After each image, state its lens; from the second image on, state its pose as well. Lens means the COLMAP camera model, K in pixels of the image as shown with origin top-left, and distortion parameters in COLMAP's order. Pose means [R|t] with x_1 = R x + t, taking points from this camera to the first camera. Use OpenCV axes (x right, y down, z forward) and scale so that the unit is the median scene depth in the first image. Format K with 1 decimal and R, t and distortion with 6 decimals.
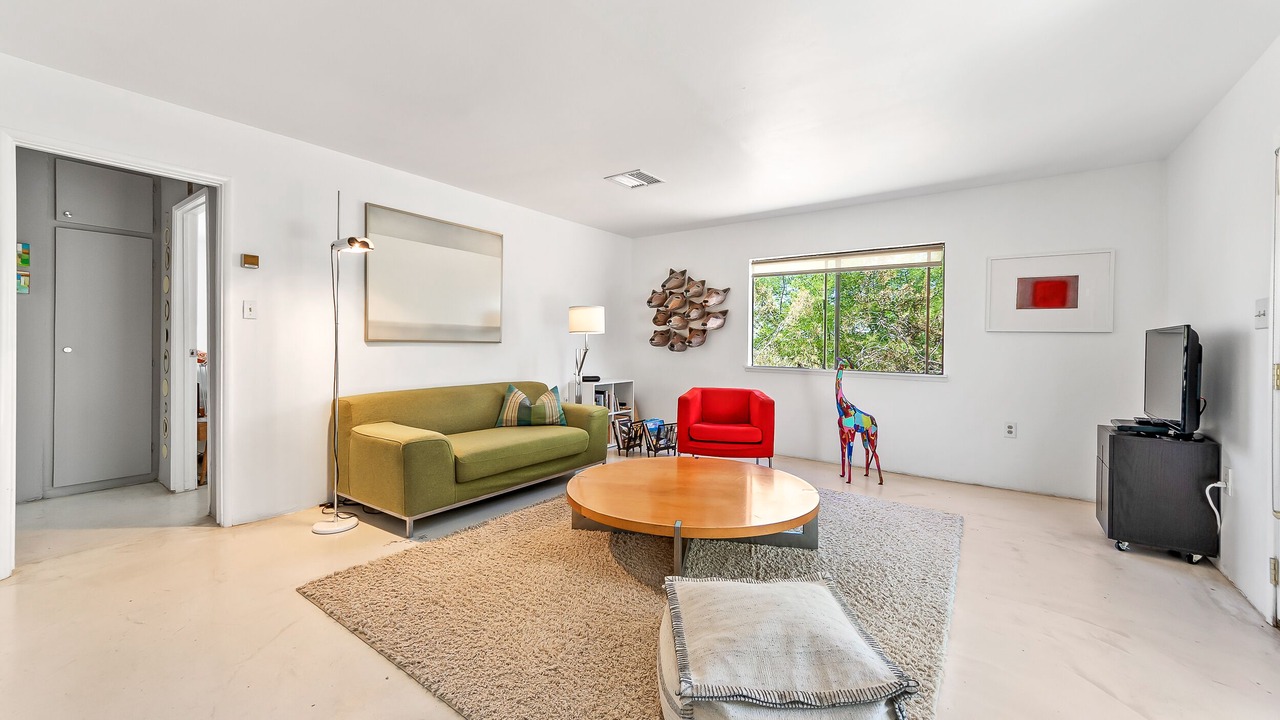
lens RADIAL K [[511.7, 0, 654.1], [0, 511.7, 354.0], [0, 0, 1]] dist [0.000811, 0.000361]
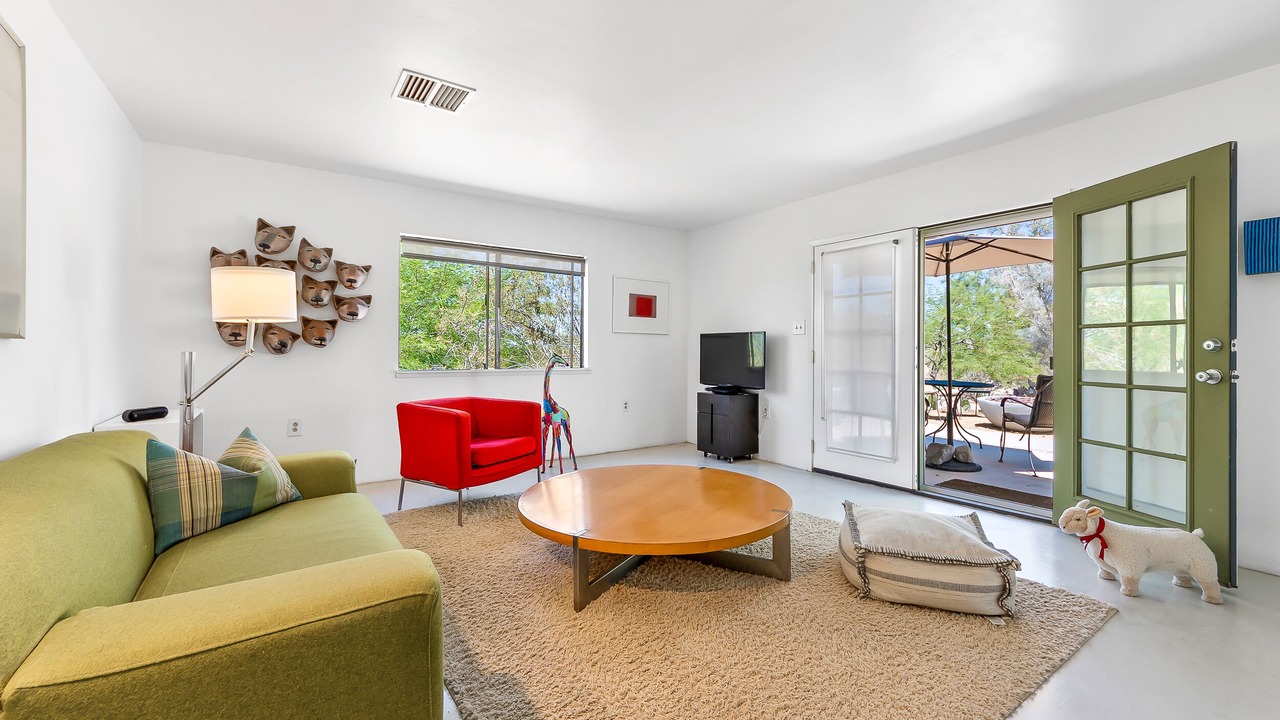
lens RADIAL K [[511.7, 0, 654.1], [0, 511.7, 354.0], [0, 0, 1]] dist [0.000811, 0.000361]
pose [[0.324610, -0.022182, 0.945588, -0.540851], [0.016831, 0.999702, 0.017674, -0.009961], [-0.945698, 0.010178, 0.324887, 0.482312]]
